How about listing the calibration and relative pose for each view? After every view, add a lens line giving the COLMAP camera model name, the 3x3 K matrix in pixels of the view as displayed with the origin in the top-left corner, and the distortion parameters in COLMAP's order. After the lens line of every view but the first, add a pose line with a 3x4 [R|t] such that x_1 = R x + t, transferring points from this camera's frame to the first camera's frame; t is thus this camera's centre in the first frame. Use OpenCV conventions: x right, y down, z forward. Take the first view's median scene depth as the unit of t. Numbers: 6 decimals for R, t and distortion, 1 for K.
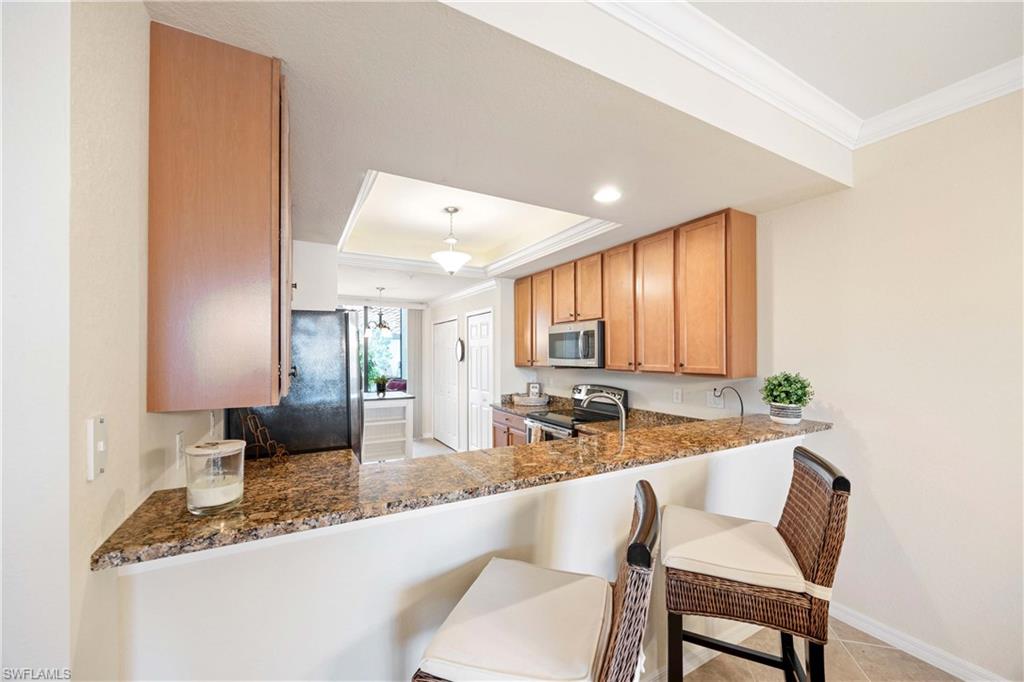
lens RADIAL K [[396.5, 0, 508.8], [0, 396.5, 349.2], [0, 0, 1]] dist [-0.014555, -0.000049]
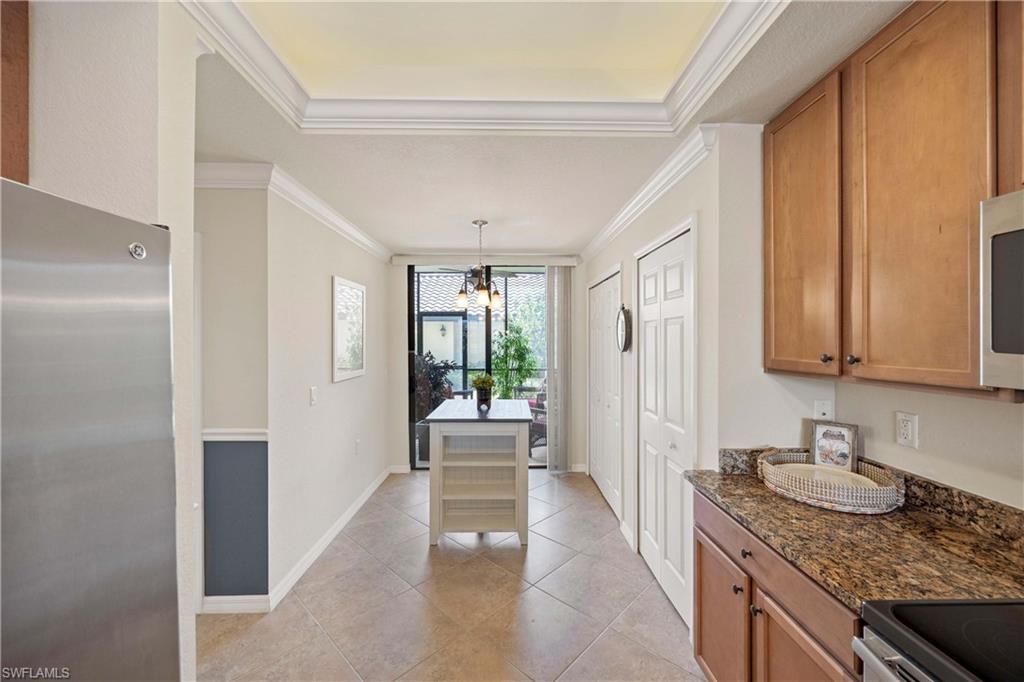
lens RADIAL K [[387.8, 0, 509.7], [0, 387.8, 338.5], [0, 0, 1]] dist [-0.002621, 0.000050]
pose [[0.881889, 0.003505, -0.471444, -0.030284], [0.001069, 0.999955, 0.009435, 0.015222], [0.471456, -0.008825, 0.881845, 0.818696]]
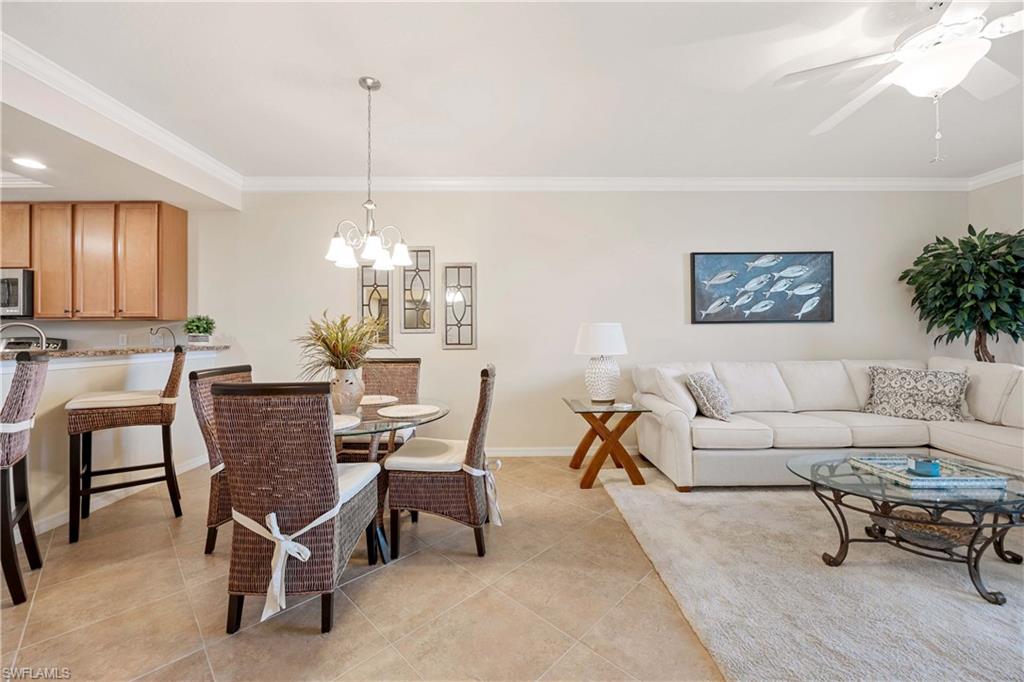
lens RADIAL K [[387.8, 0, 509.7], [0, 387.8, 338.5], [0, 0, 1]] dist [-0.002621, 0.000050]
pose [[0.469146, 0.000271, 0.883121, -0.065012], [-0.006998, 0.999970, 0.003411, 0.093288], [-0.883093, -0.007780, 0.469134, -0.569122]]
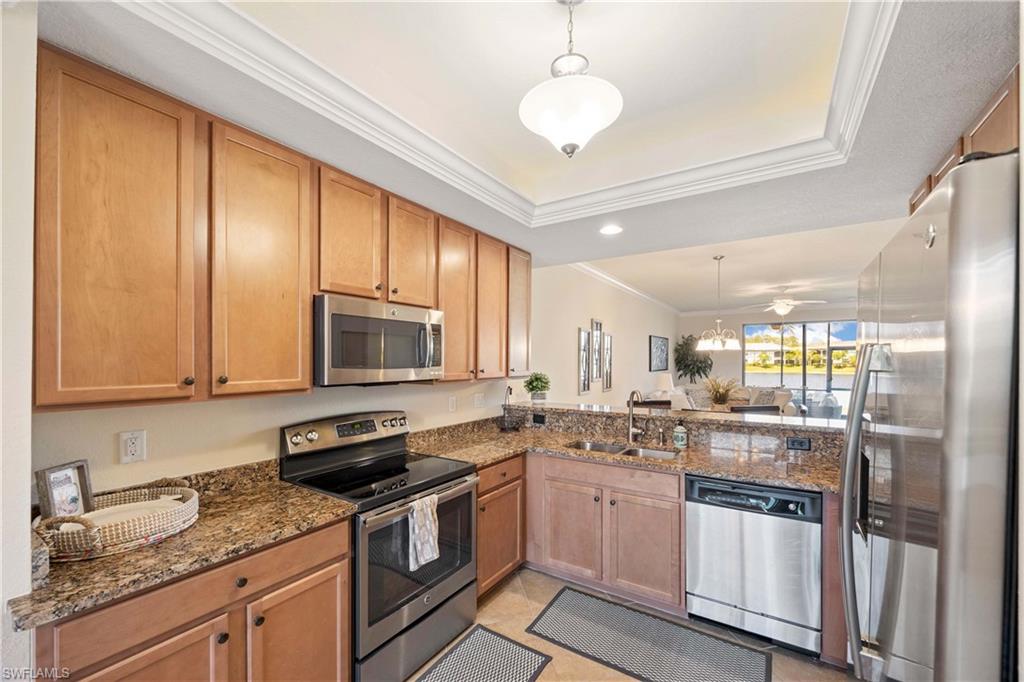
lens RADIAL K [[396.4, 0, 535.3], [0, 396.4, 359.8], [0, 0, 1]] dist [-0.000178, 0.000097]
pose [[-0.497224, 0.008913, 0.867576, -0.458210], [-0.004941, 0.999902, -0.013104, 0.020770], [-0.867608, -0.010802, -0.497132, 1.192442]]
